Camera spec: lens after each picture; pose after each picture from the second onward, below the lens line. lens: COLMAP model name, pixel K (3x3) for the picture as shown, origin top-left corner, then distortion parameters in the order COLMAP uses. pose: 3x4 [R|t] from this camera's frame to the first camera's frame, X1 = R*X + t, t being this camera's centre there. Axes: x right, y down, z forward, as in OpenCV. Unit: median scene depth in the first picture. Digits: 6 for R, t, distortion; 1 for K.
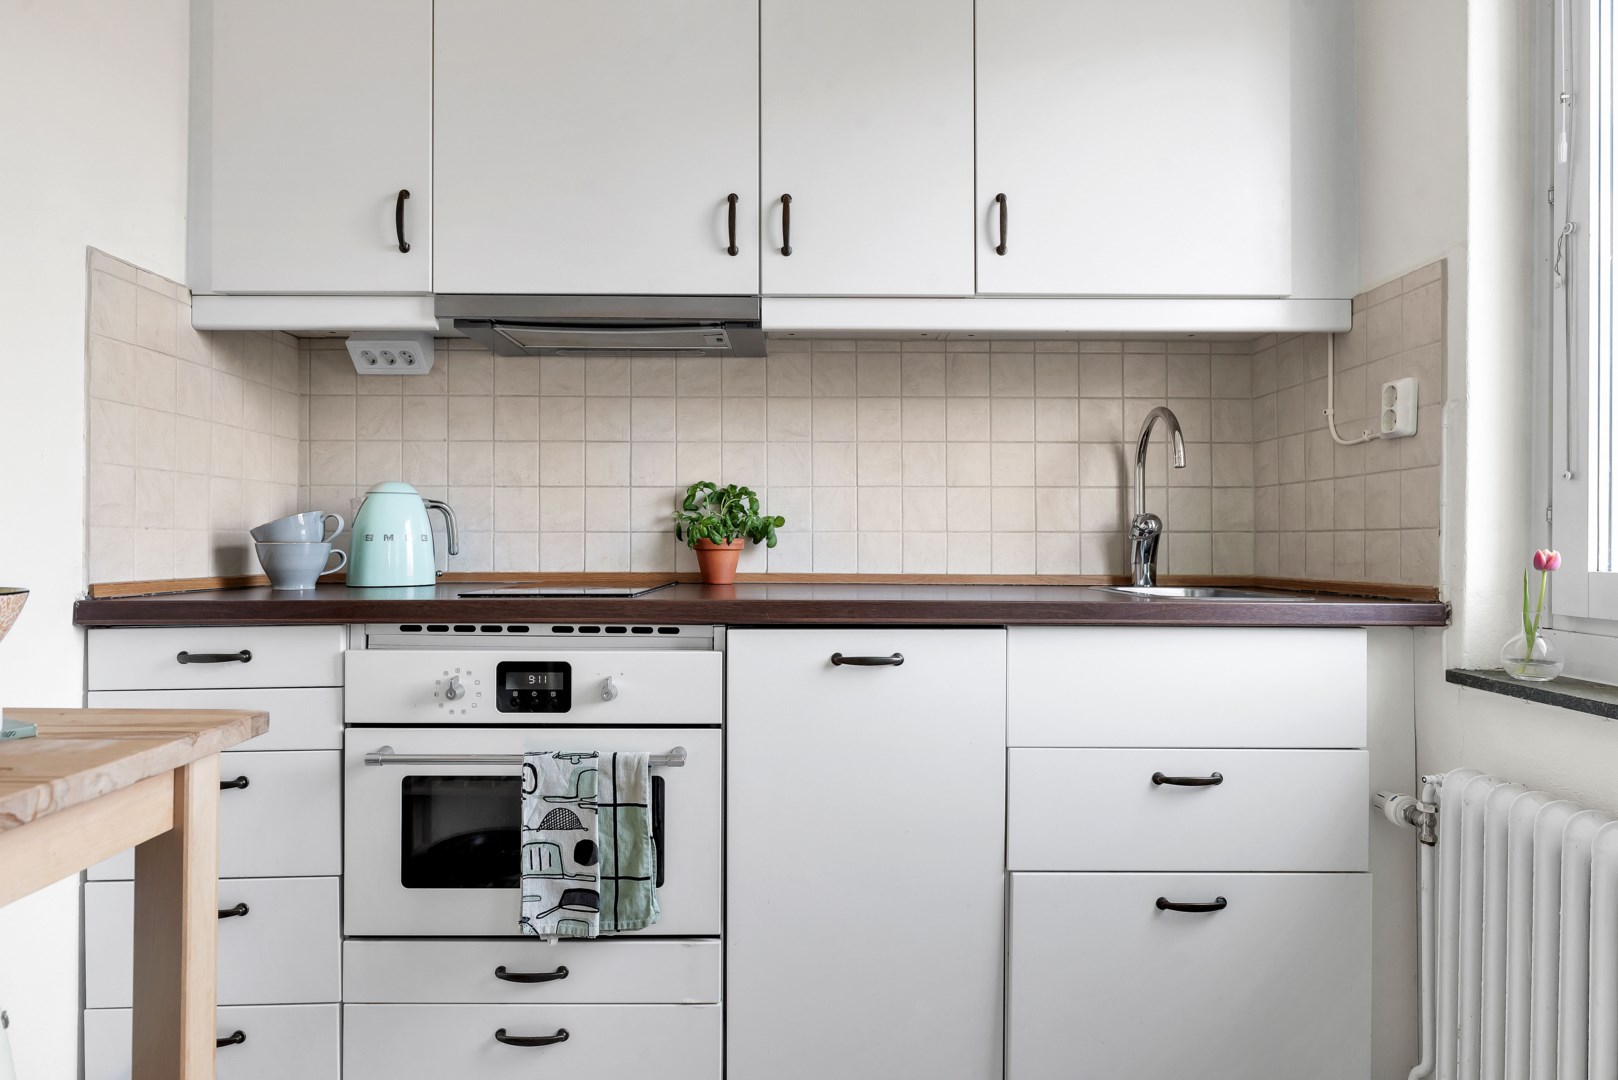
lens RADIAL K [[925.2, 0, 827.9], [0, 925.2, 532.0], [0, 0, 1]] dist [-0.004498, -0.000247]
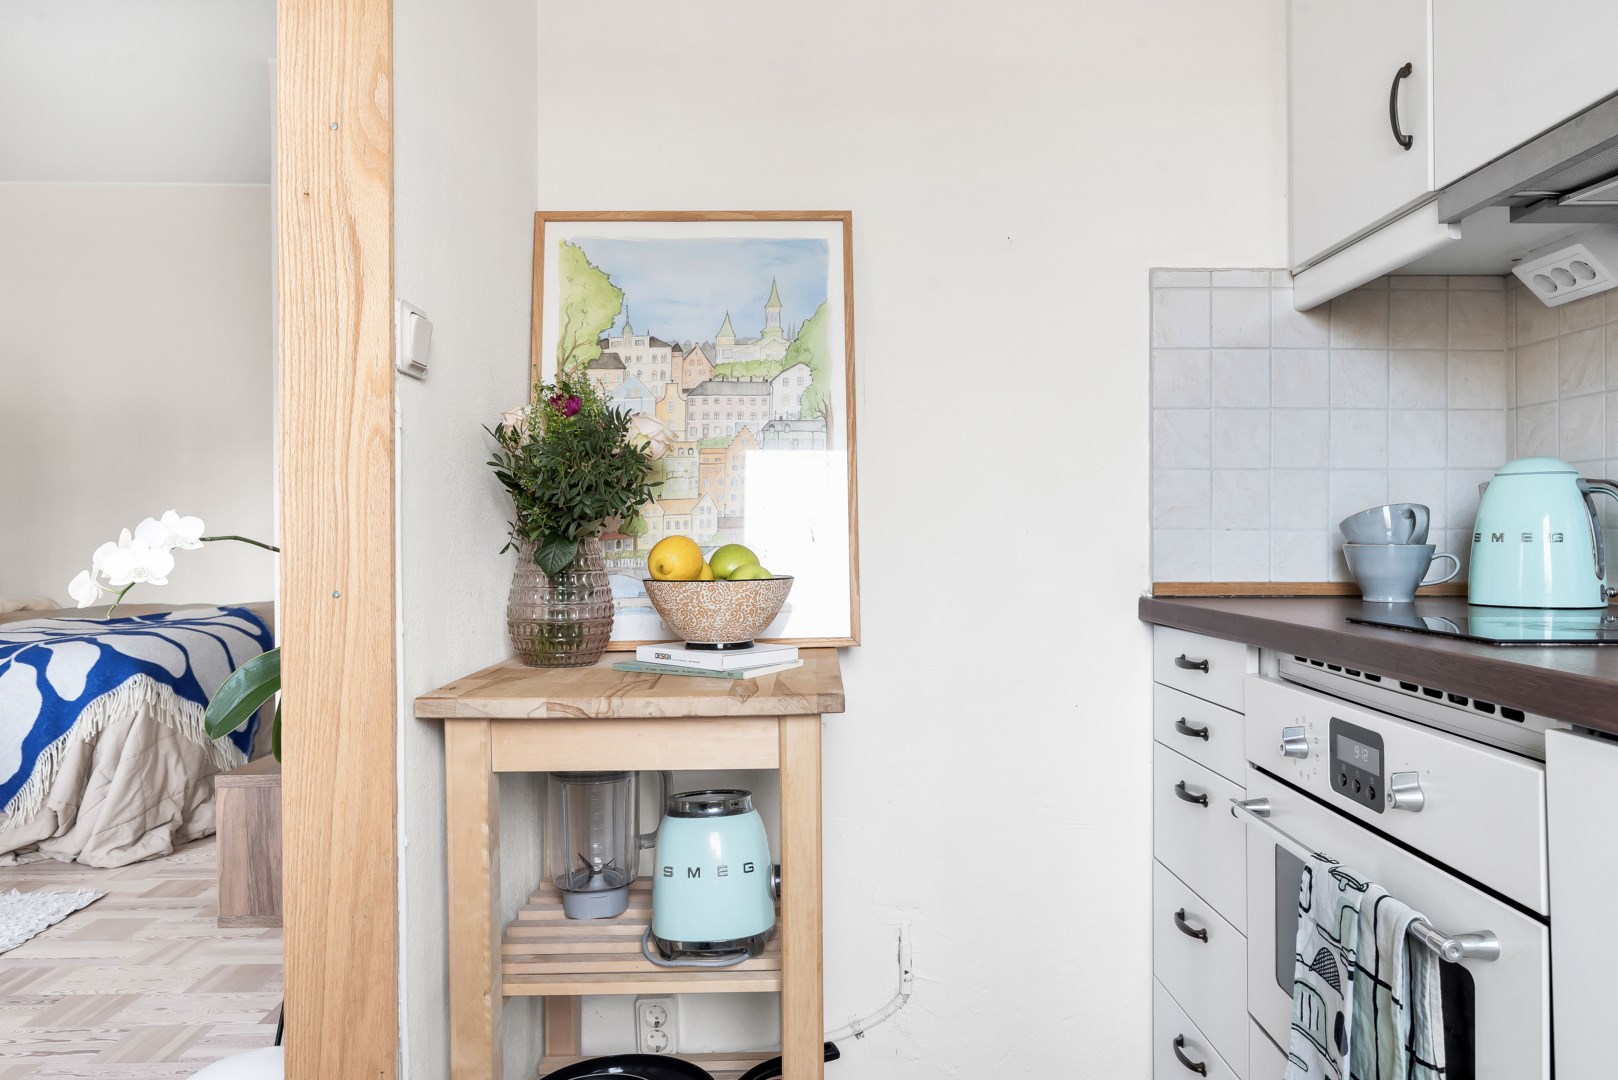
lens RADIAL K [[1099.7, 0, 834.7], [0, 1099.7, 537.7], [0, 0, 1]] dist [-0.001304, 0.000354]
pose [[-0.004103, -0.000657, -0.999991, 0.463494], [0.013335, 0.999911, -0.000712, 0.000032], [0.999903, -0.013337, -0.004094, 0.608384]]
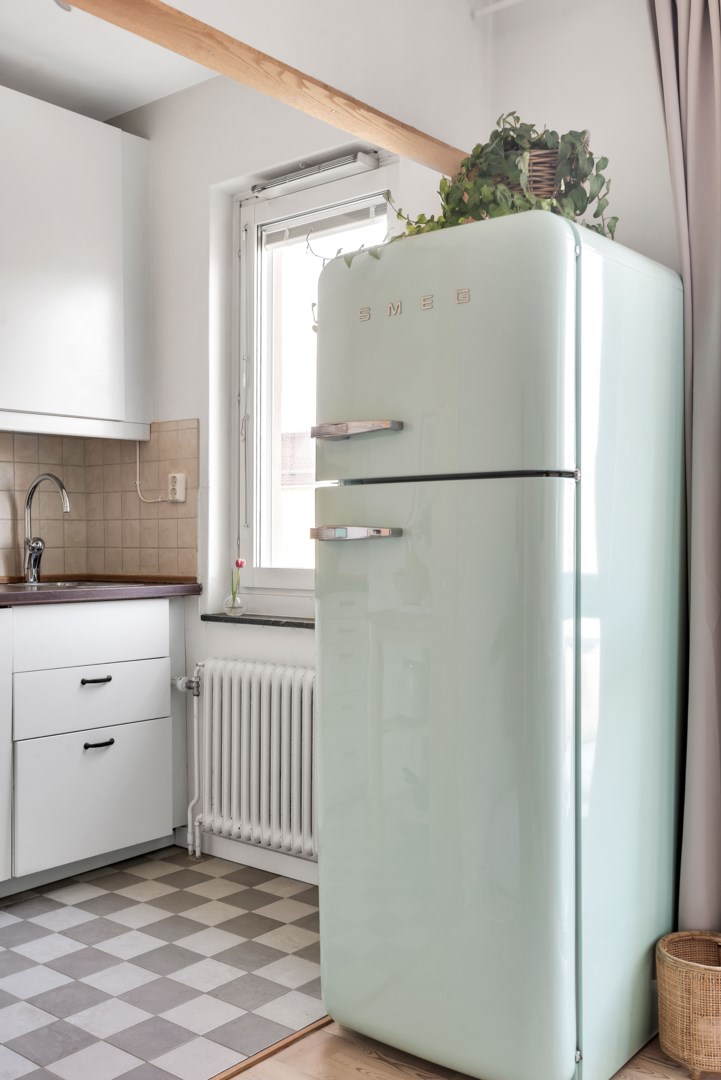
lens RADIAL K [[1037.4, 0, 357.6], [0, 1037.4, 567.0], [0, 0, 1]] dist [-0.012653, -0.000992]
pose [[0.652026, -0.026685, 0.757727, -0.877756], [-0.003633, 0.999259, 0.038317, -0.052678], [-0.758188, -0.027736, 0.651446, -0.804369]]
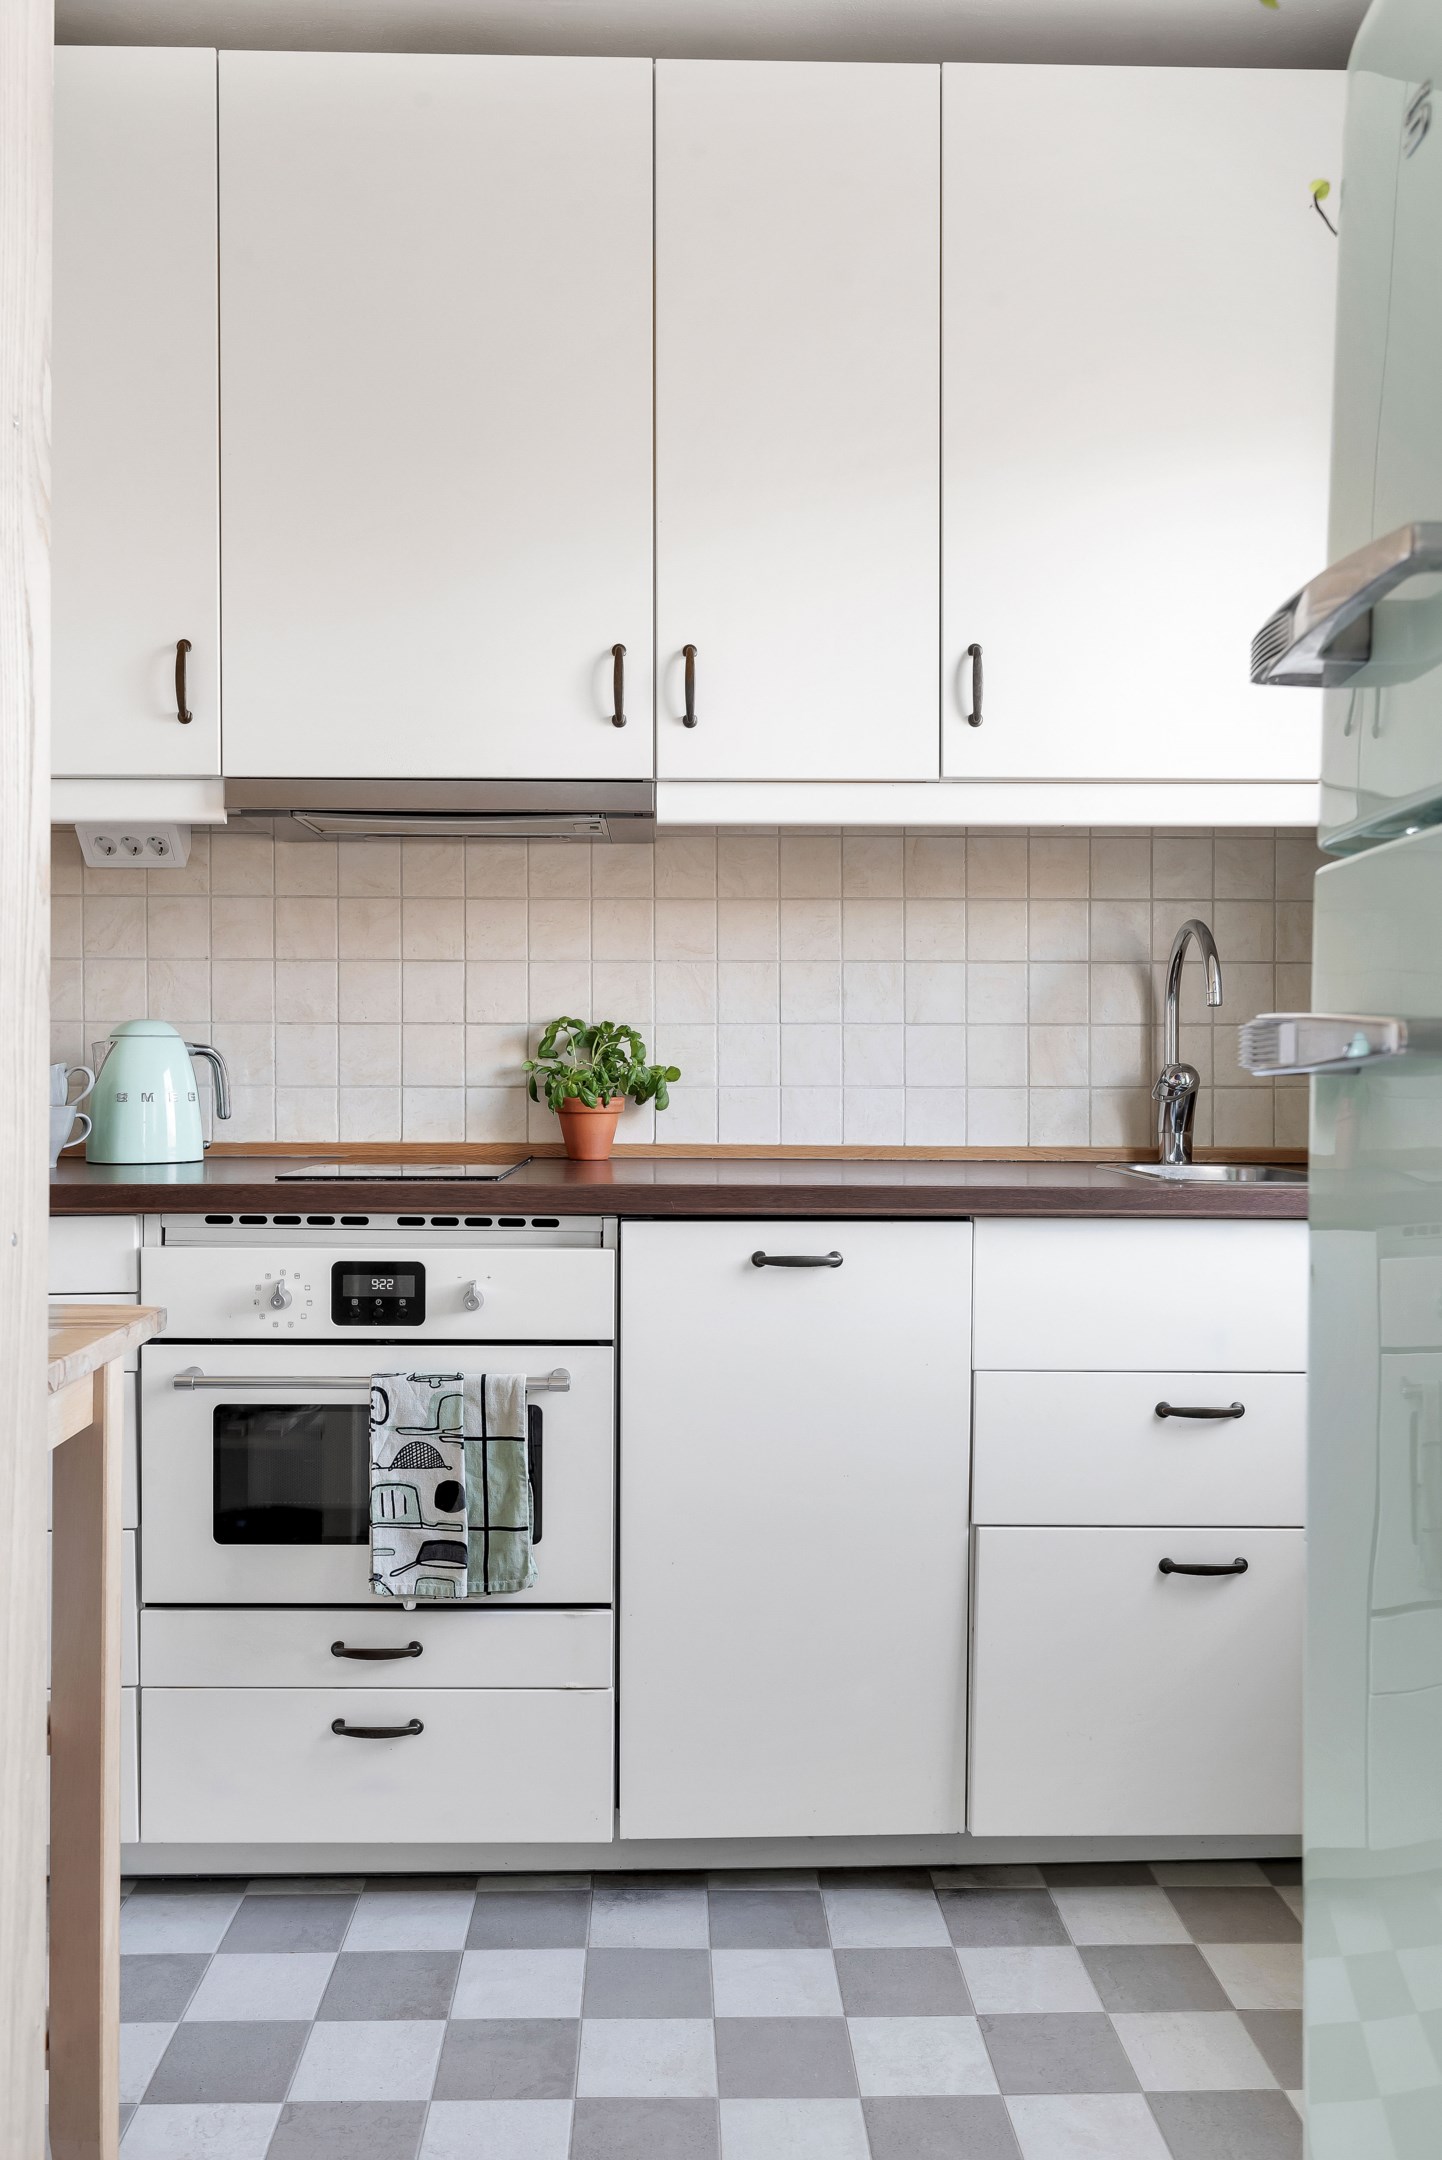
lens RADIAL K [[1693.3, 0, 716.4], [0, 1693.3, 1088.8], [0, 0, 1]] dist [-0.004834, -0.004386]
pose [[0.999991, 0.001515, 0.003905, -0.031986], [-0.001614, 0.999673, 0.025511, -0.044603], [-0.003865, -0.025517, 0.999667, -0.438553]]
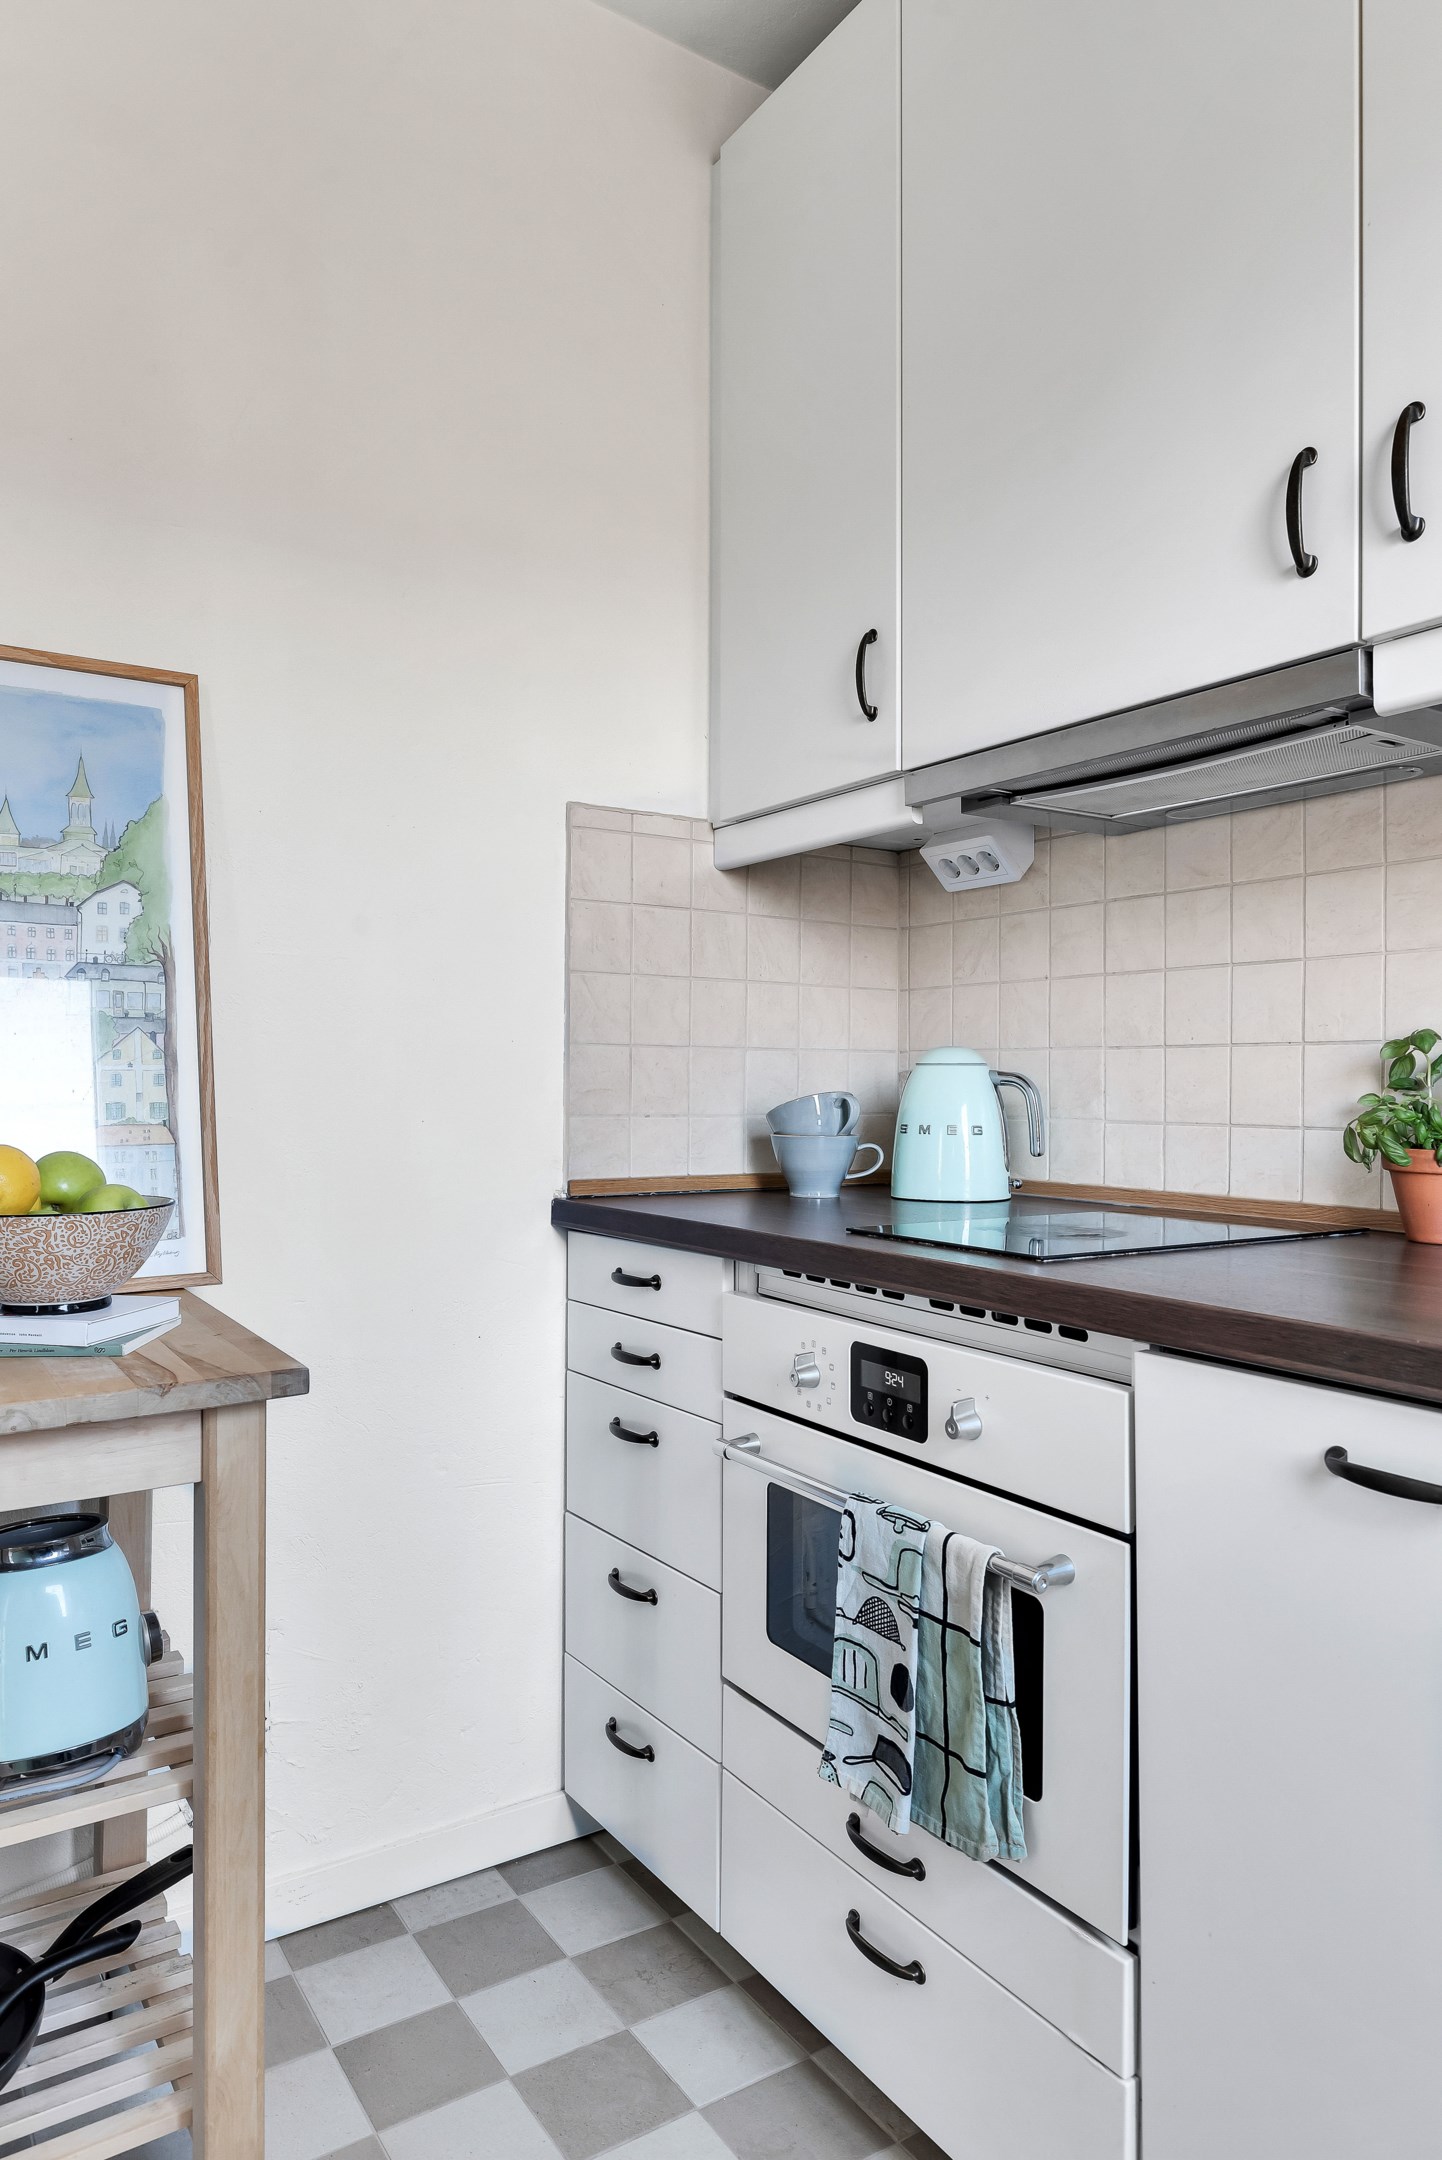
lens RADIAL K [[1382.3, 0, 721.0], [0, 1382.3, 1080.0], [0, 0, 1]] dist [-0.005181, -0.001225]
pose [[0.528082, 0.001505, -0.849192, 0.398222], [0.002475, 0.999991, 0.003311, -0.043101], [0.849190, -0.003850, 0.528074, 0.401524]]
